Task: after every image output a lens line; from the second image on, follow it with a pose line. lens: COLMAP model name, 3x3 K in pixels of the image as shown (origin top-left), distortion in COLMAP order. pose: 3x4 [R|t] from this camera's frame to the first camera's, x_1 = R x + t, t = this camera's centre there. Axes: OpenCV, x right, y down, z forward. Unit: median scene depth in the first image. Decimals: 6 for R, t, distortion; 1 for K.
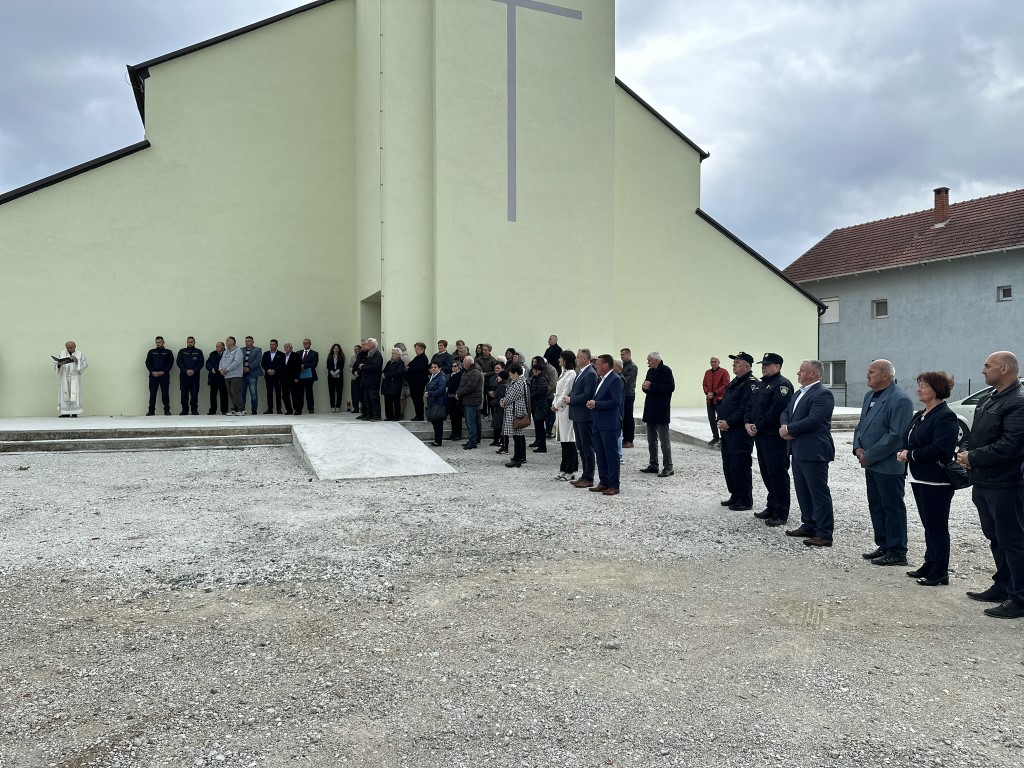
lens RADIAL K [[714.4, 0, 537.7], [0, 714.4, 378.4], [0, 0, 1]] dist [0.050449, -0.065527]
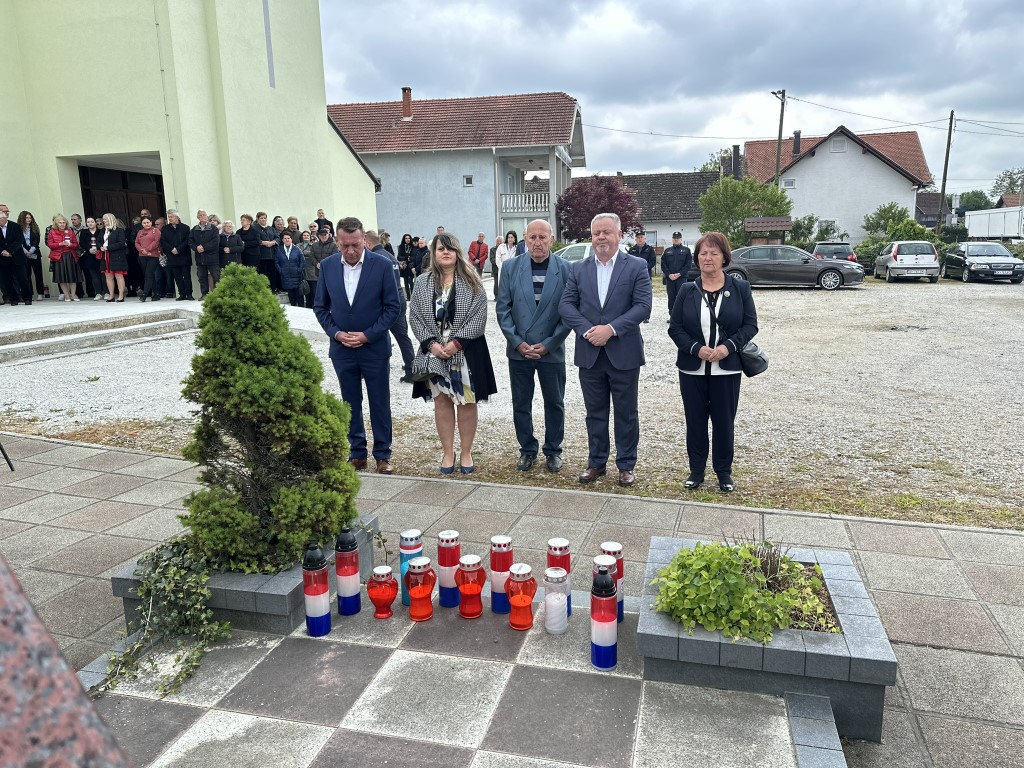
lens RADIAL K [[714.4, 0, 520.9], [0, 714.4, 380.1], [0, 0, 1]] dist [0.050449, -0.065527]
pose [[0.602644, -0.164263, 0.780921, -0.639457], [0.016025, 0.980879, 0.193957, -0.012316], [-0.797849, -0.104373, 0.593753, 0.092908]]
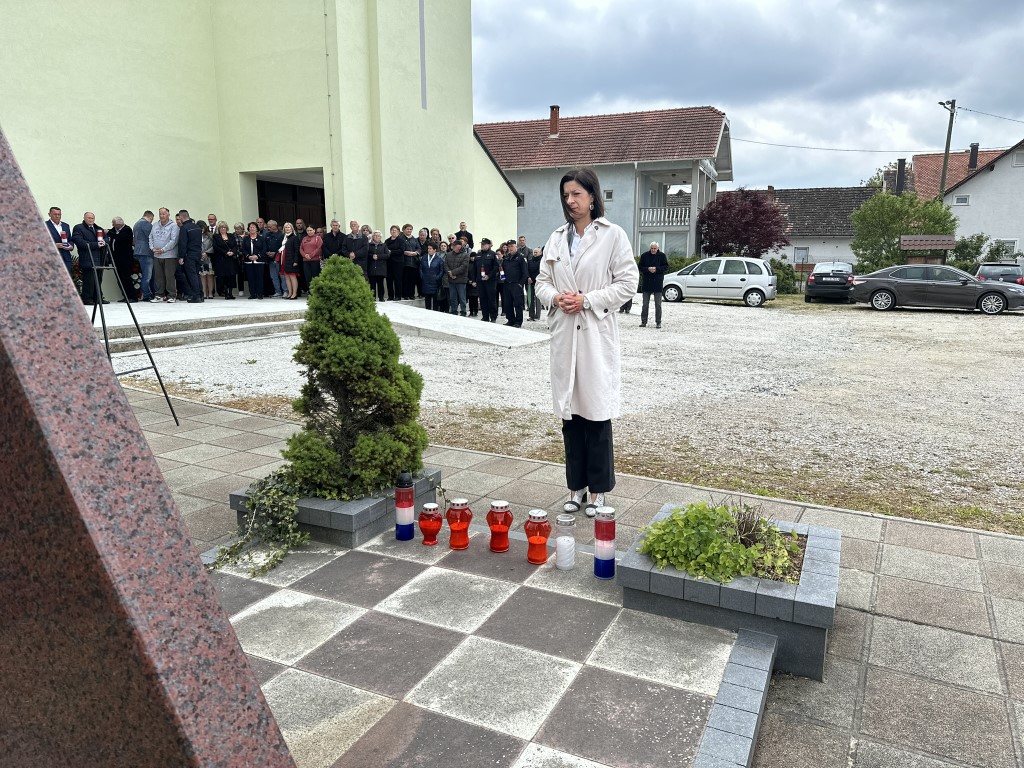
lens RADIAL K [[714.4, 0, 519.9], [0, 714.4, 380.1], [0, 0, 1]] dist [0.050449, -0.065527]
pose [[0.750087, -0.111772, 0.651826, -0.644707], [-0.004164, 0.984797, 0.173661, -0.008169], [-0.661326, -0.132975, 0.738218, 0.054212]]
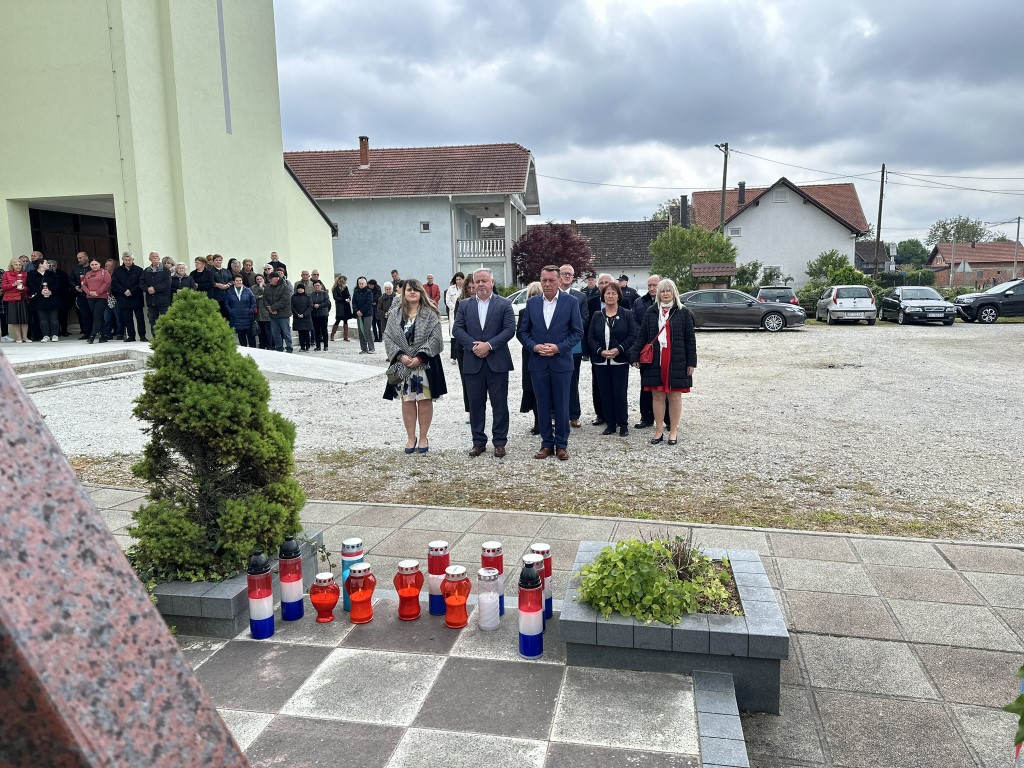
lens RADIAL K [[714.4, 0, 518.5], [0, 714.4, 379.1], [0, 0, 1]] dist [0.050449, -0.065527]
pose [[0.558050, -0.117658, 0.821424, -0.647637], [0.014622, 0.991137, 0.132034, -0.007782], [-0.829679, -0.061670, 0.554824, 0.079943]]
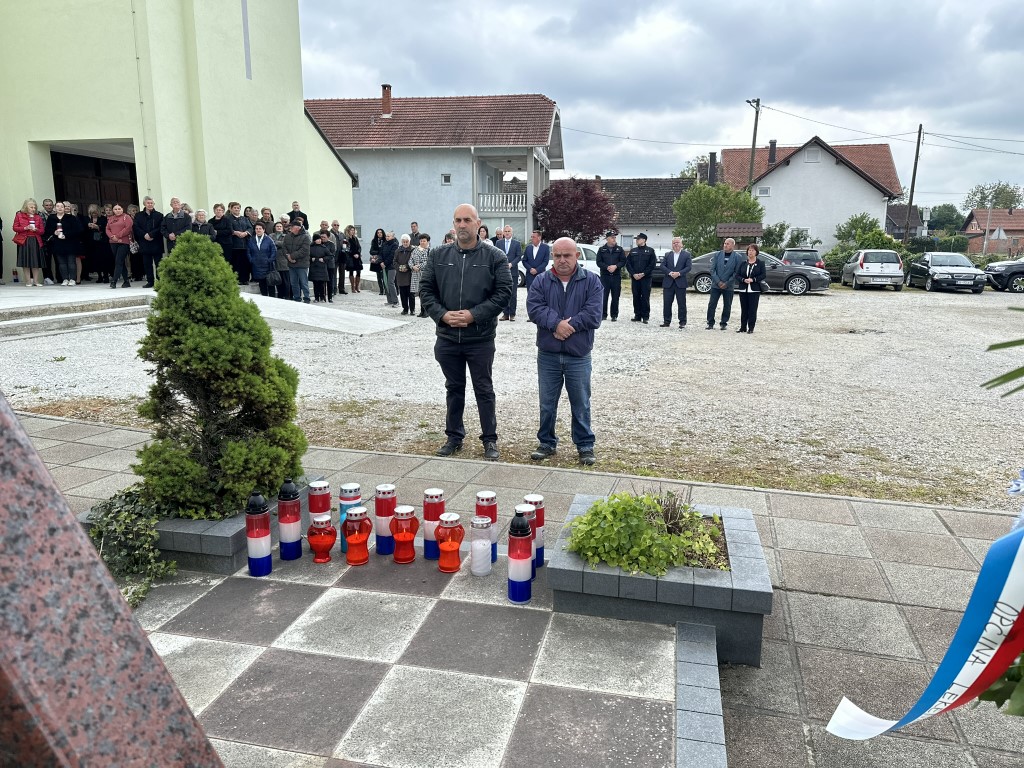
lens RADIAL K [[714.4, 0, 518.2], [0, 714.4, 380.3], [0, 0, 1]] dist [0.050449, -0.065527]
pose [[0.583724, -0.150425, 0.797897, -0.644903], [-0.009524, 0.981353, 0.191979, -0.006472], [-0.811897, -0.119661, 0.571406, 0.075998]]
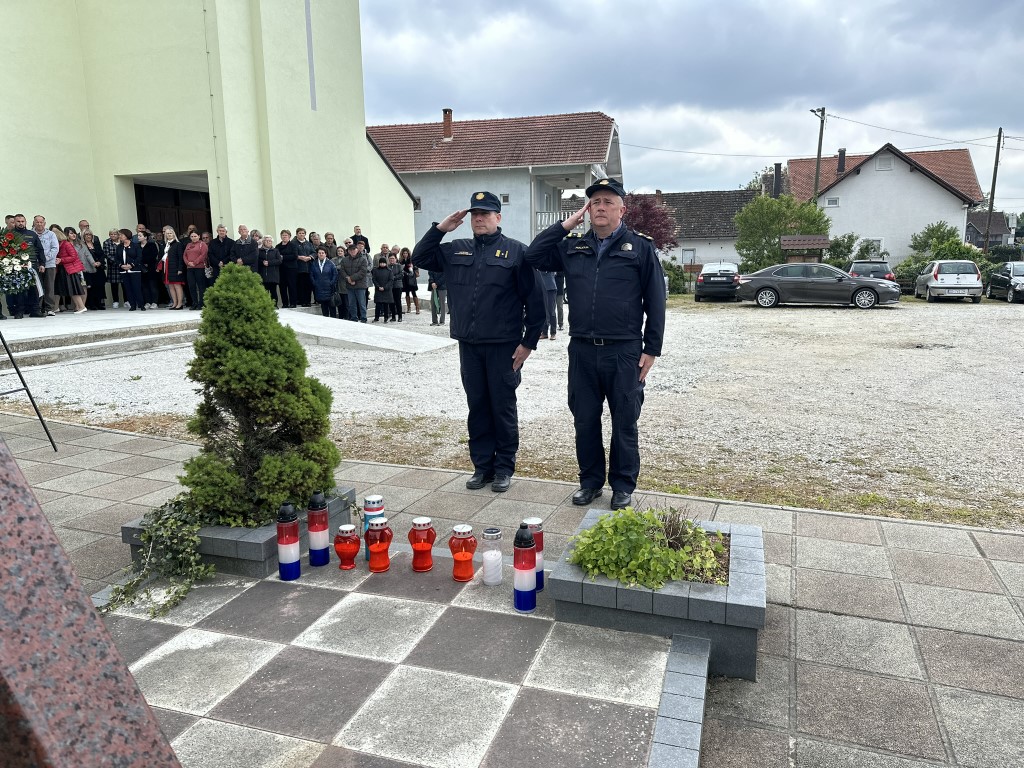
lens RADIAL K [[714.4, 0, 509.5], [0, 714.4, 382.3], [0, 0, 1]] dist [0.050449, -0.065527]
pose [[0.659807, -0.135663, 0.739087, -0.643617], [0.009890, 0.985051, 0.171981, -0.008553], [-0.751370, -0.106165, 0.651285, 0.061569]]
